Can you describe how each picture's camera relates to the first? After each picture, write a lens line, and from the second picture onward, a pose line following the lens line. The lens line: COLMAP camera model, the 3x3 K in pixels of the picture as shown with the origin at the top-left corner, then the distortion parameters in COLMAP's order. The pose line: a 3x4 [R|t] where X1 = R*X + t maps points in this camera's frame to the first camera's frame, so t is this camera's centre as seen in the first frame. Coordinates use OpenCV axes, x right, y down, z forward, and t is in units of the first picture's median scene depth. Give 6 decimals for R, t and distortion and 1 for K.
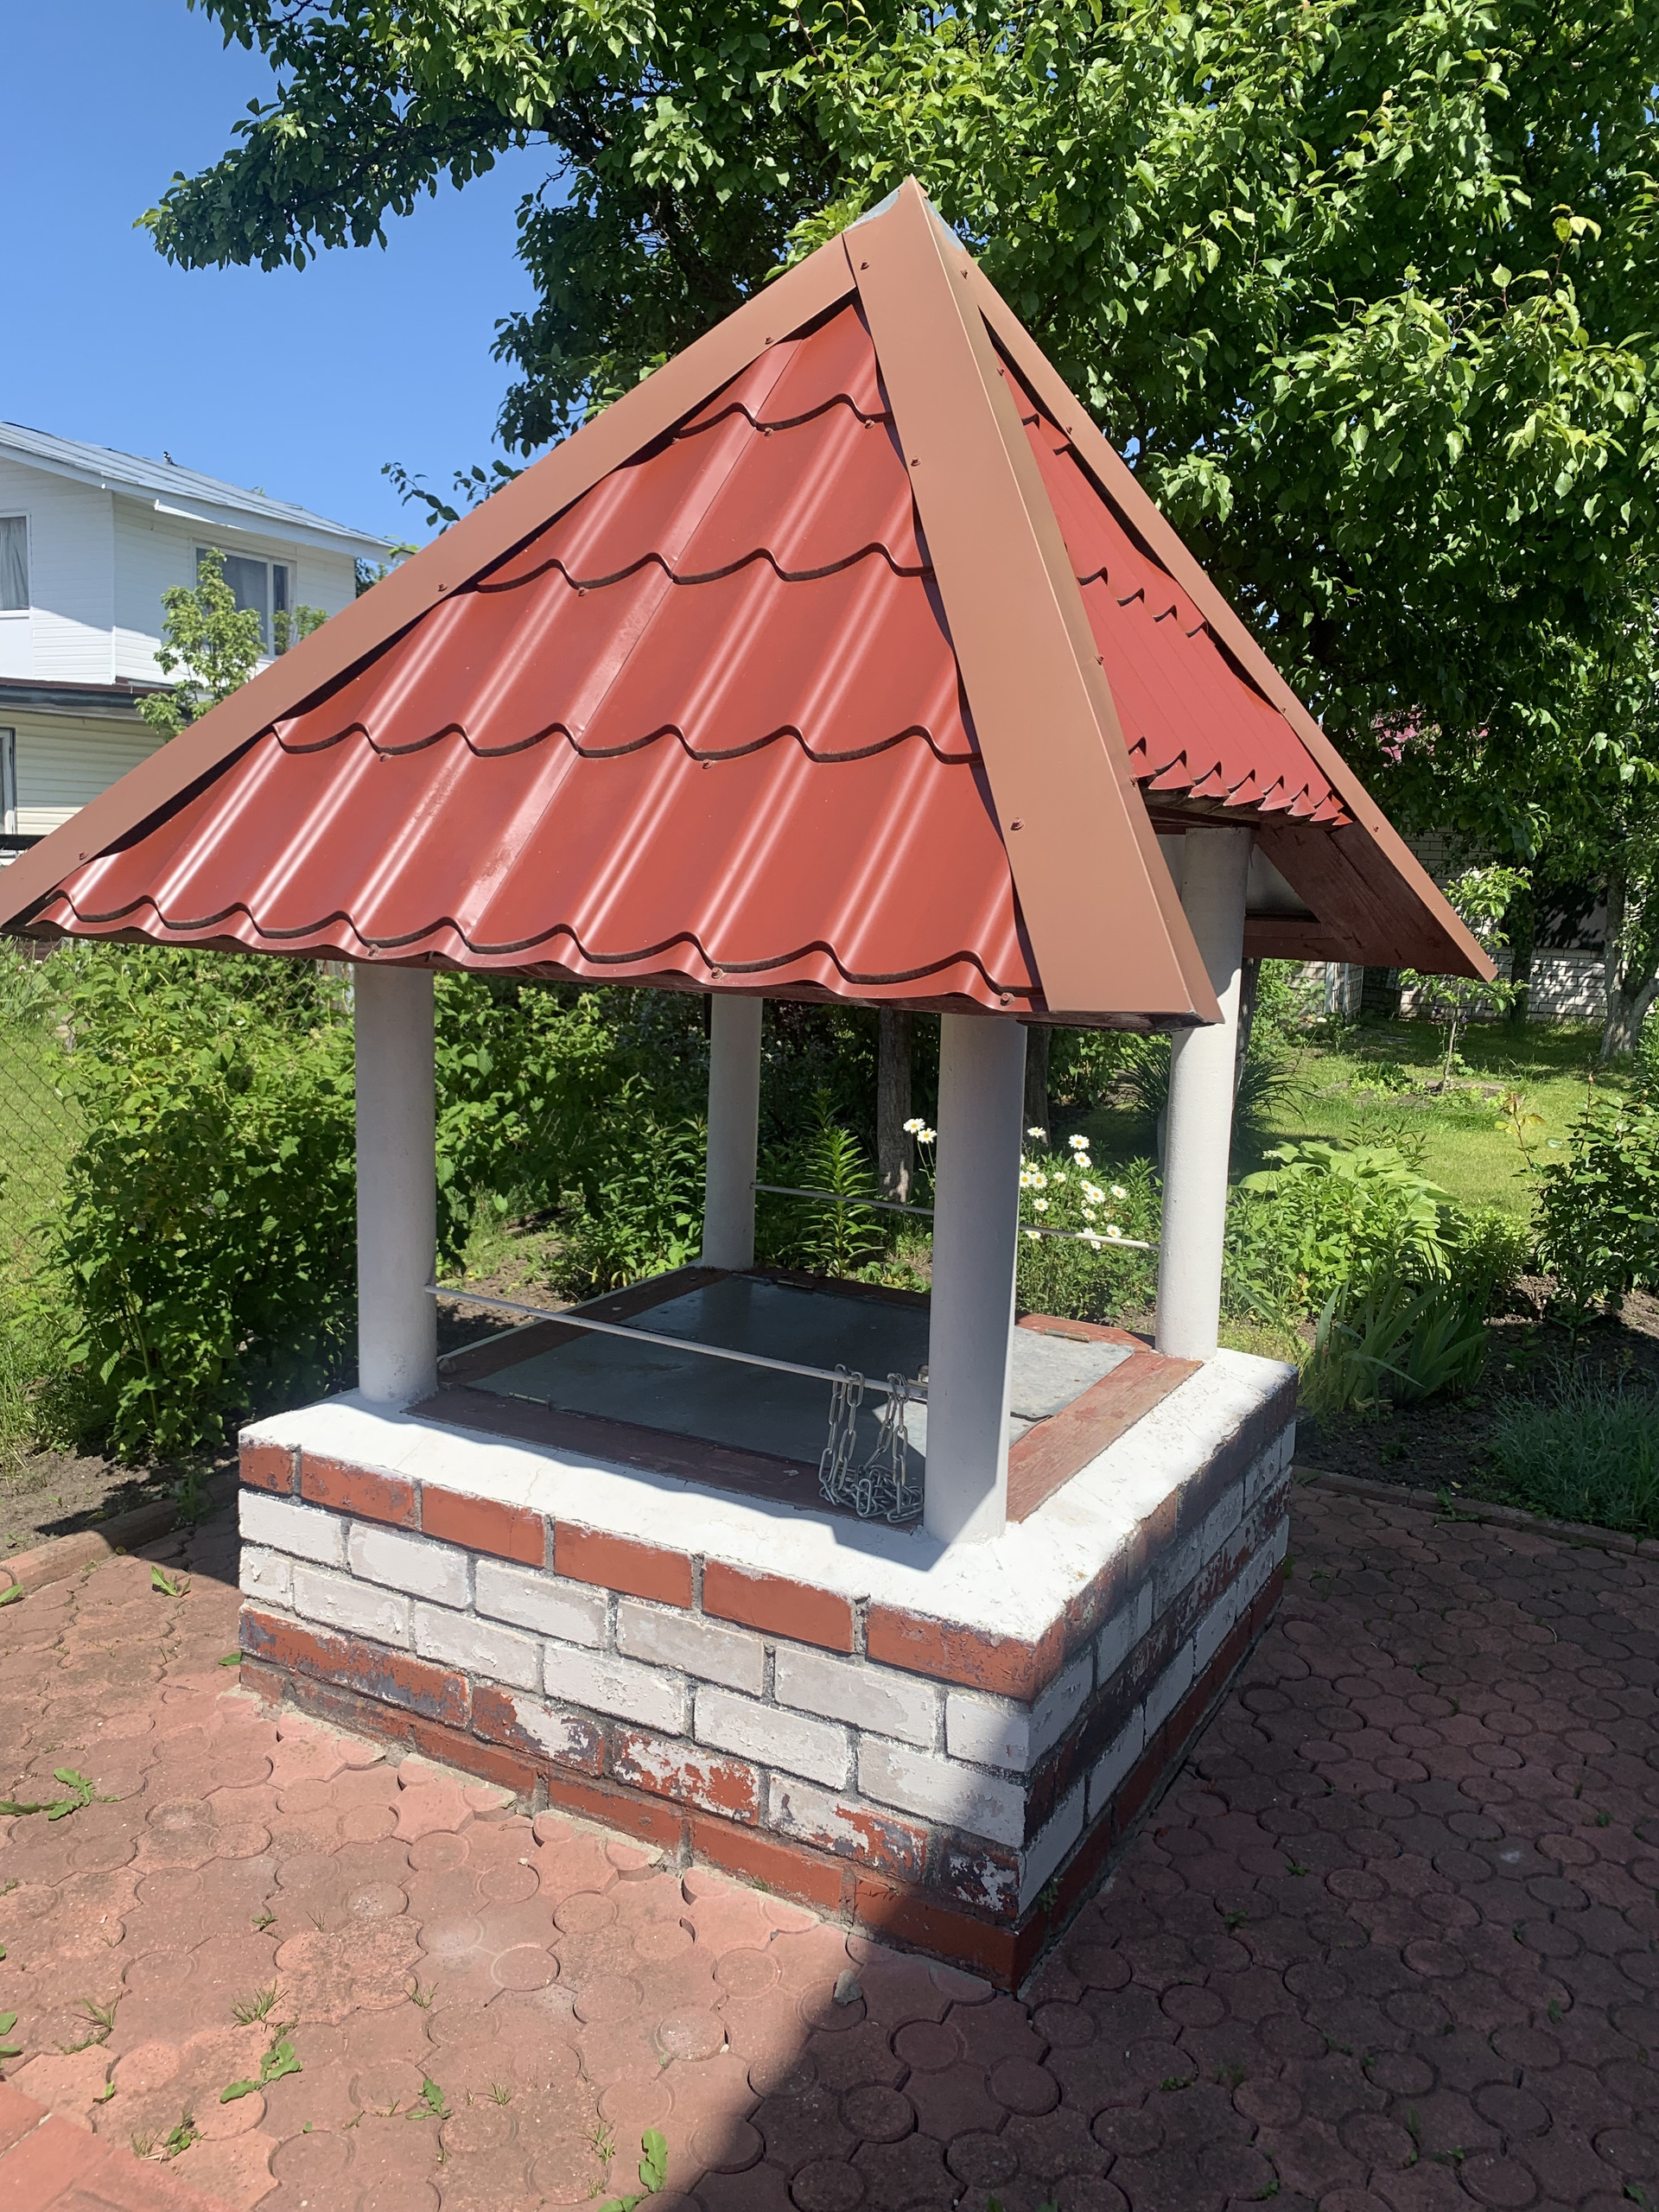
lens RADIAL K [[1649.5, 0, 827.7], [0, 1649.5, 1102.2], [0, 0, 1]] dist [0.003171, 0.000980]
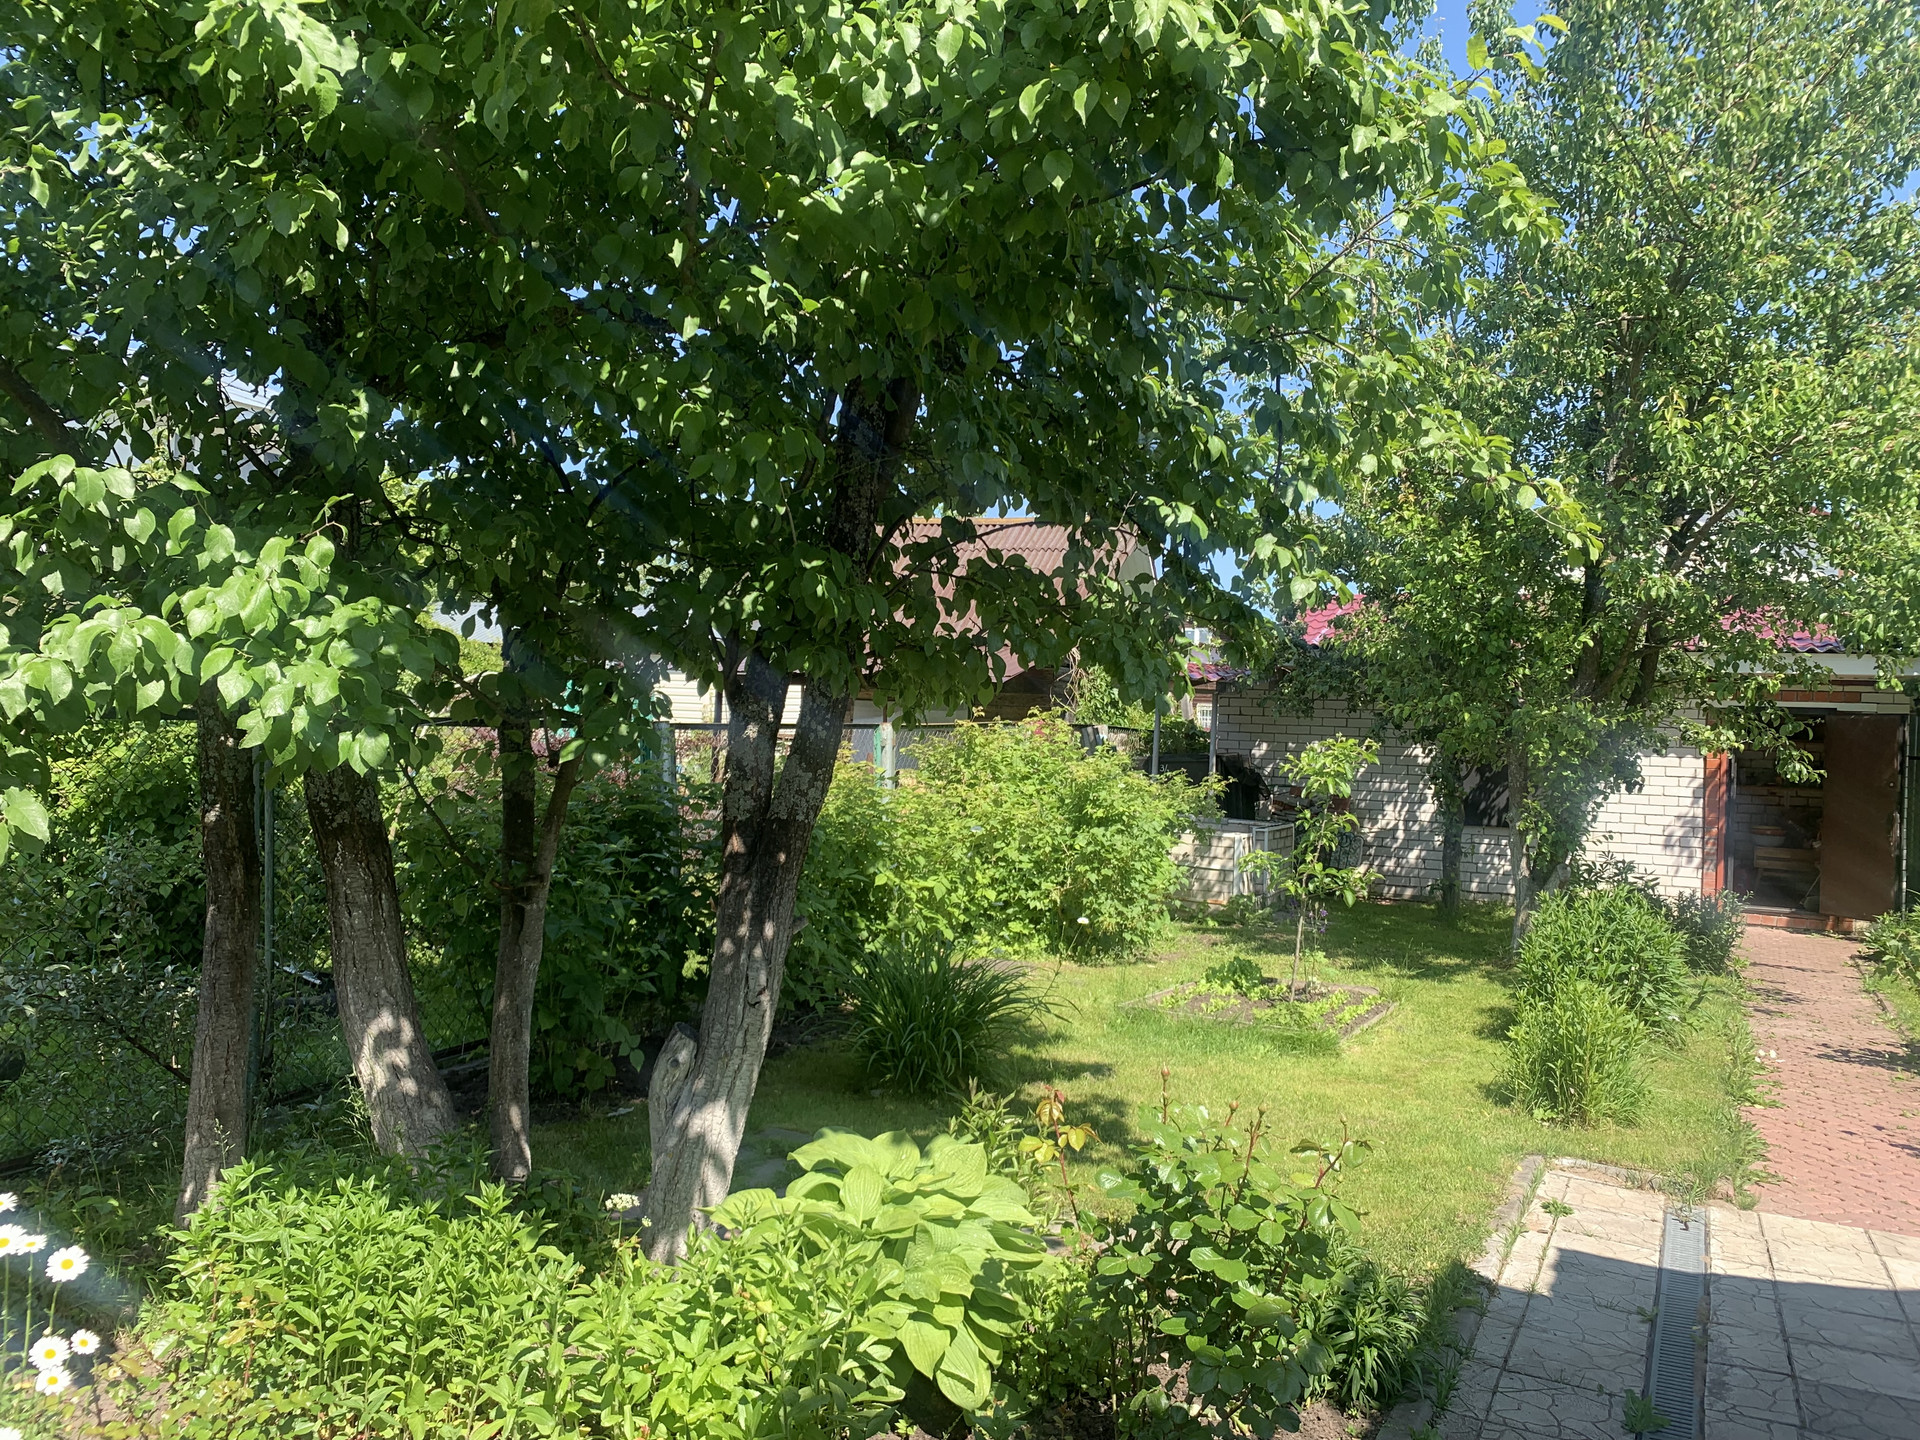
lens RADIAL K [[1431.8, 0, 961.9], [0, 1431.8, 722.4], [0, 0, 1]] dist [0.003171, 0.000980]
pose [[0.999961, 0.008451, -0.002390, 0.207067], [-0.008723, 0.987322, -0.158489, -0.029145], [0.001021, 0.158504, 0.987358, 0.251186]]
